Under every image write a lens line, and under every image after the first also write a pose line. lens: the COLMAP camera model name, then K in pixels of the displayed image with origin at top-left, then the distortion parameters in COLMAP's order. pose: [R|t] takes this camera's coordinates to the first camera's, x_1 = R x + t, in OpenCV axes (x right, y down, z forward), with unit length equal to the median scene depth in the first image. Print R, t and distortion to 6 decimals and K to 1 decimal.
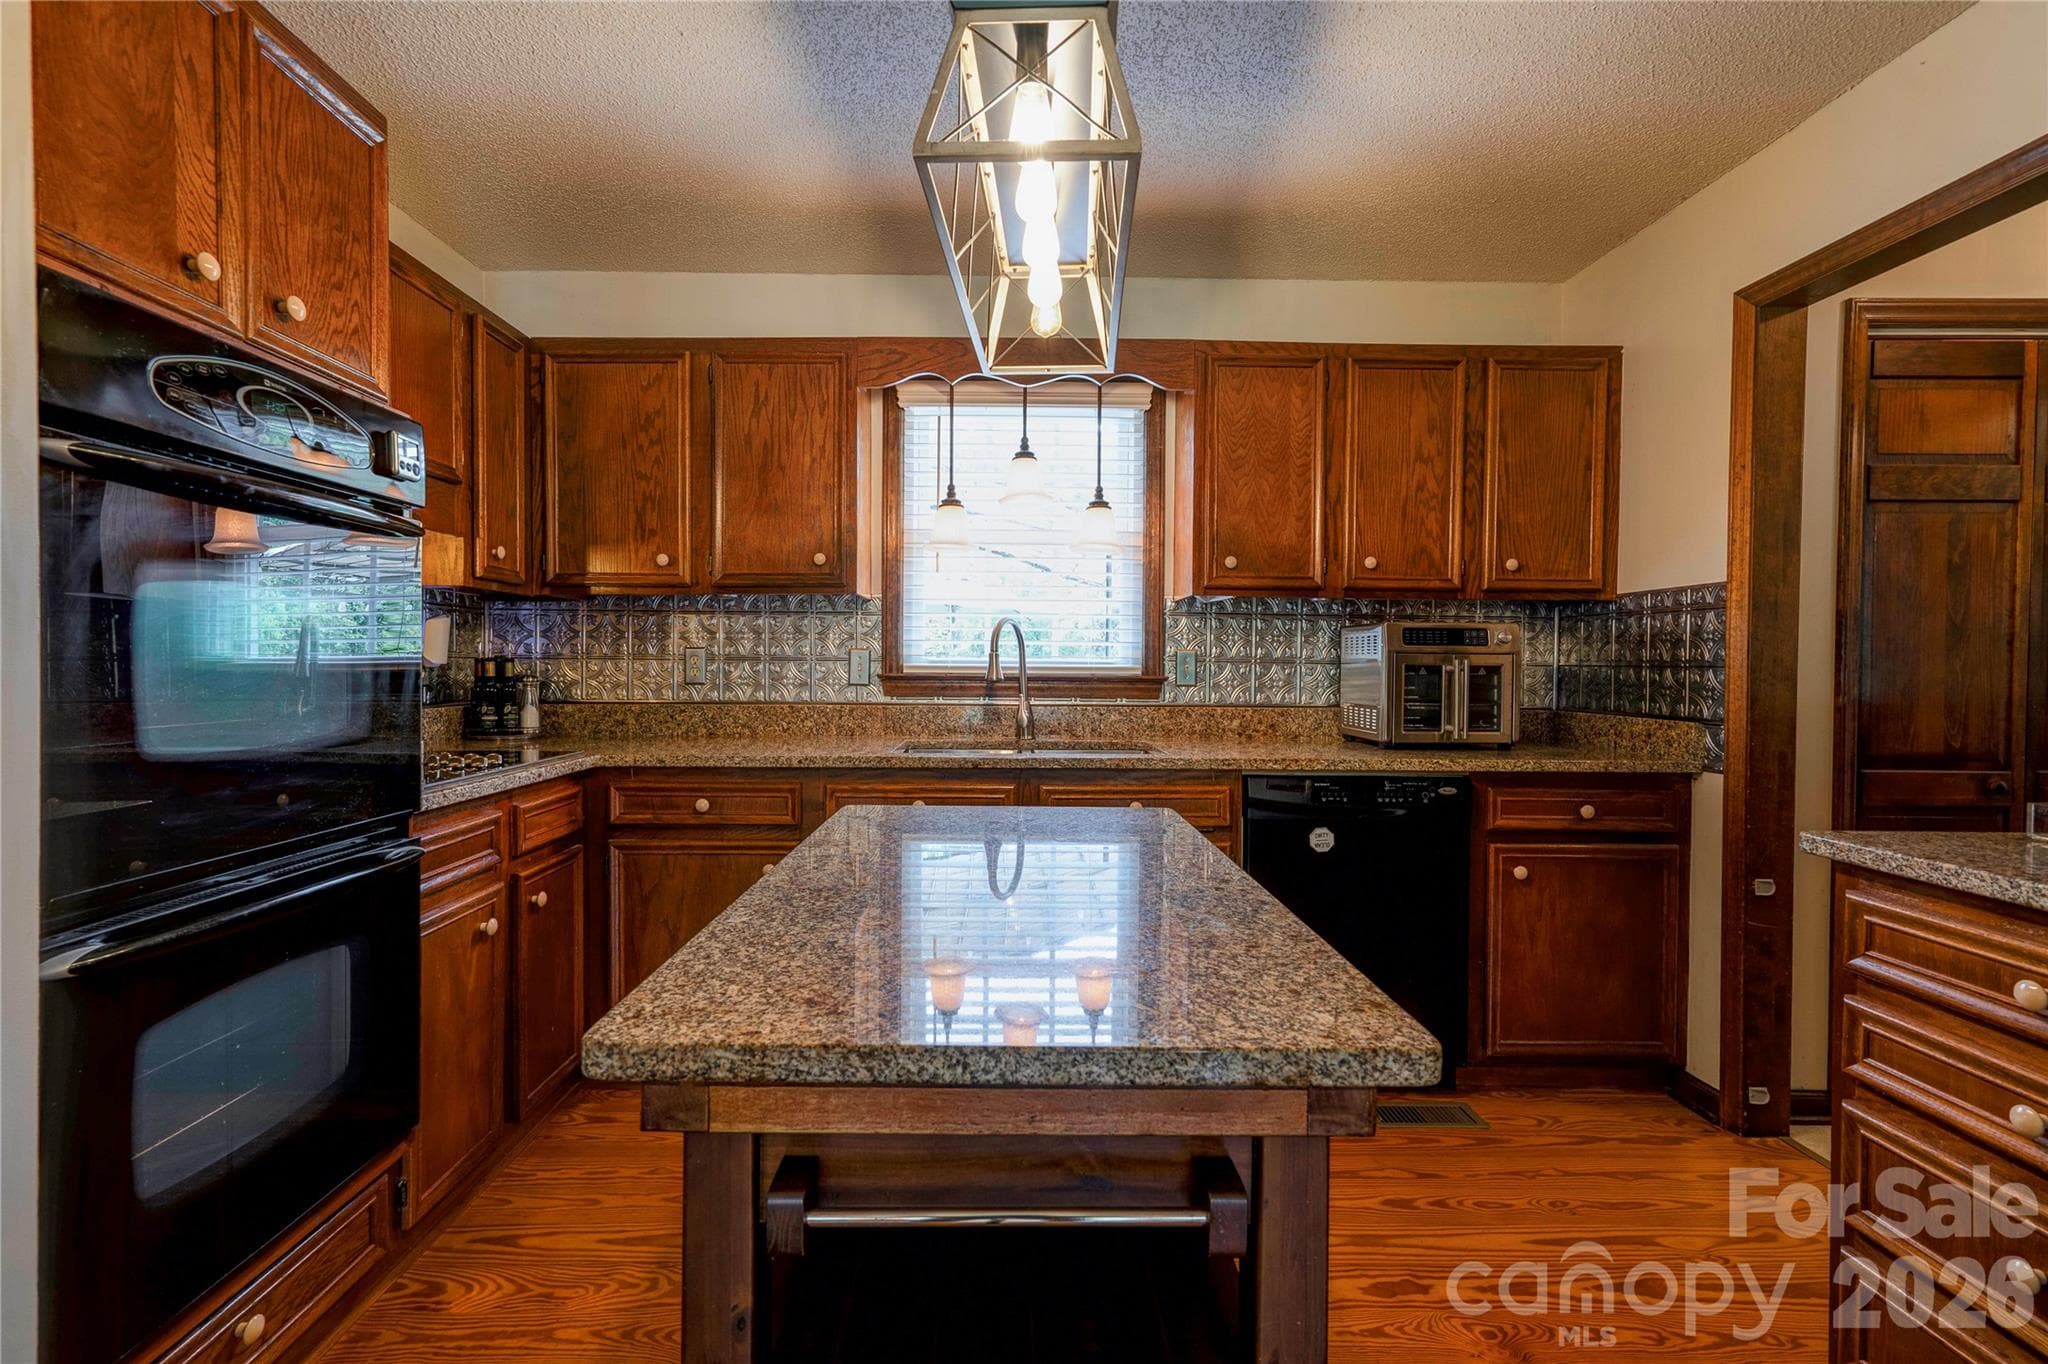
lens RADIAL K [[943.0, 0, 1022.6], [0, 943.0, 684.3], [0, 0, 1]] dist [0.002186, 0.005403]
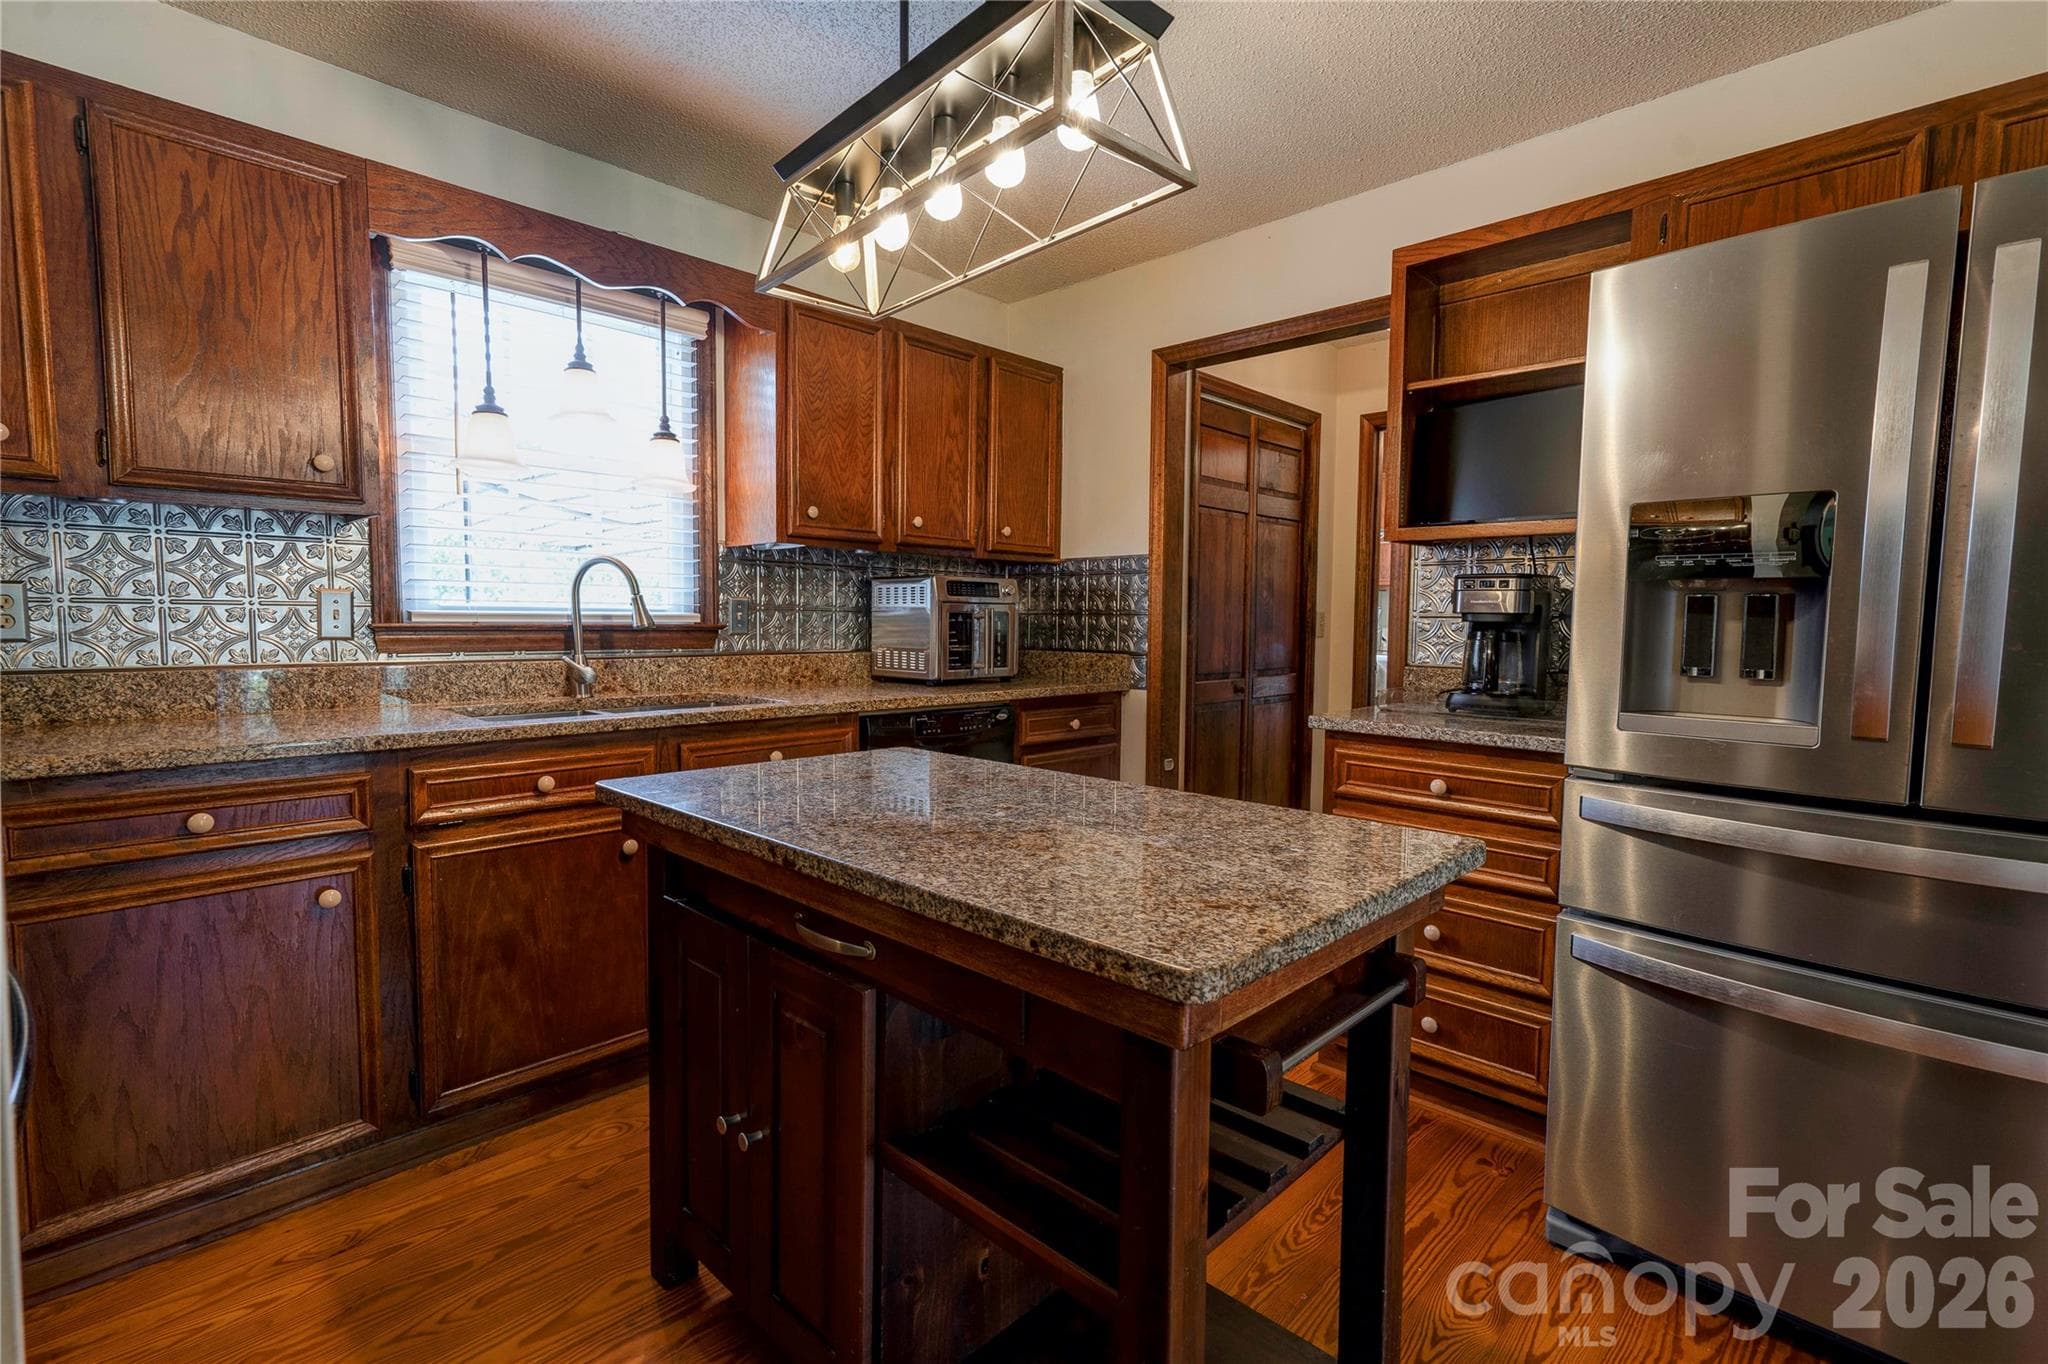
lens RADIAL K [[943.0, 0, 1023.7], [0, 943.0, 681.5], [0, 0, 1]] dist [0.002186, 0.005403]
pose [[0.703018, -0.049757, 0.709429, -0.353859], [0.013516, 0.998304, 0.056624, -0.000563], [-0.711043, -0.030219, 0.702498, 0.112497]]
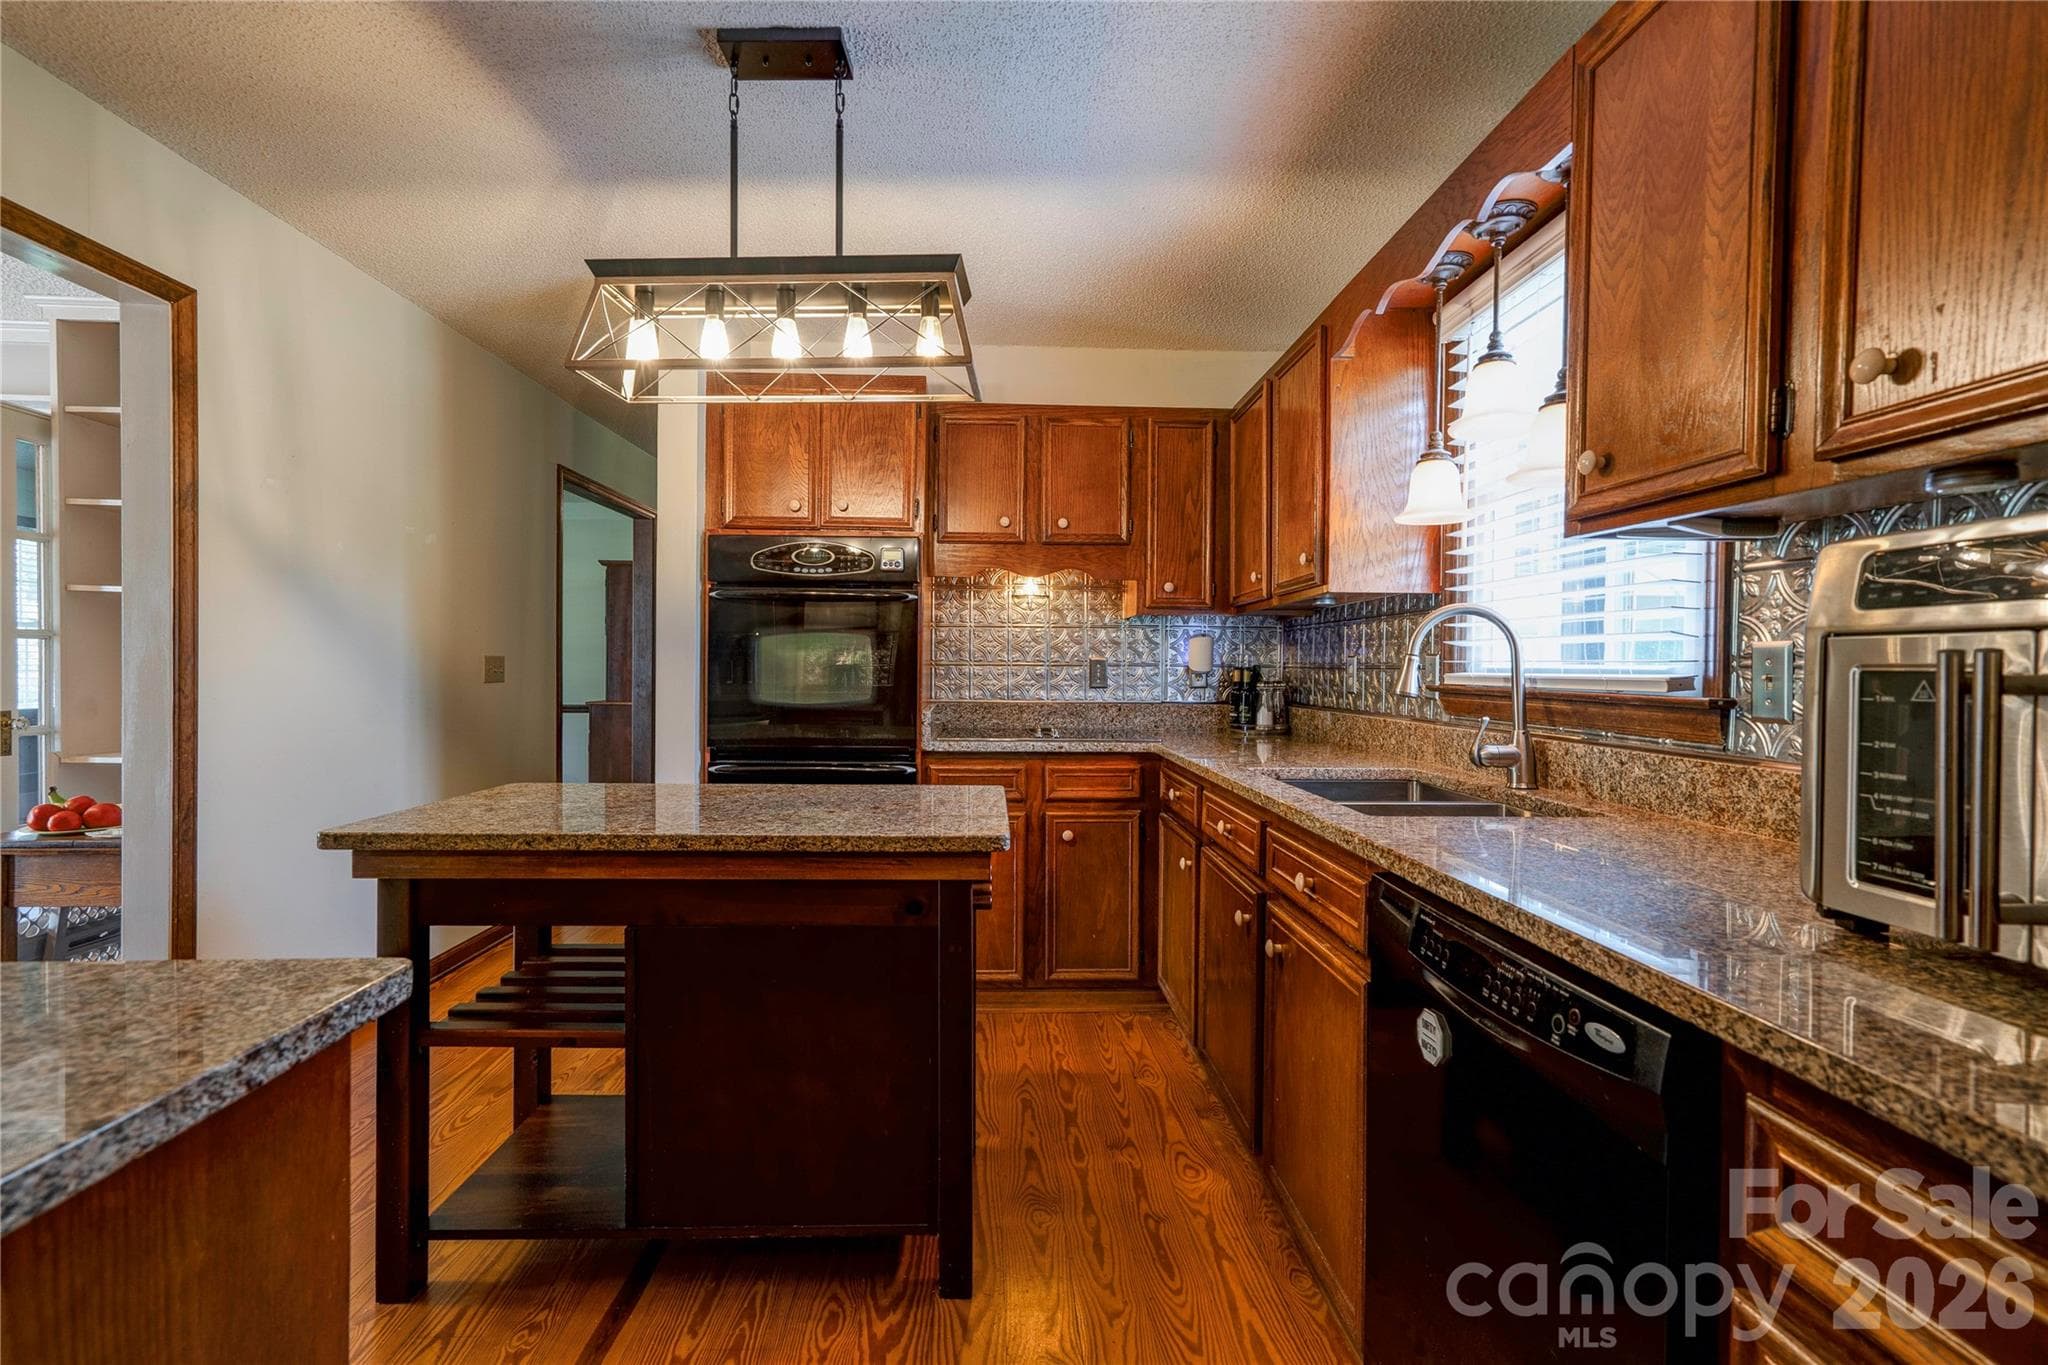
lens RADIAL K [[943.0, 0, 1018.7], [0, 943.0, 680.9], [0, 0, 1]] dist [0.002186, 0.005403]
pose [[0.012991, 0.008288, -0.999881, 0.706335], [-0.032254, 0.999449, 0.007866, -0.010763], [0.999395, 0.032148, 0.013251, 0.701919]]
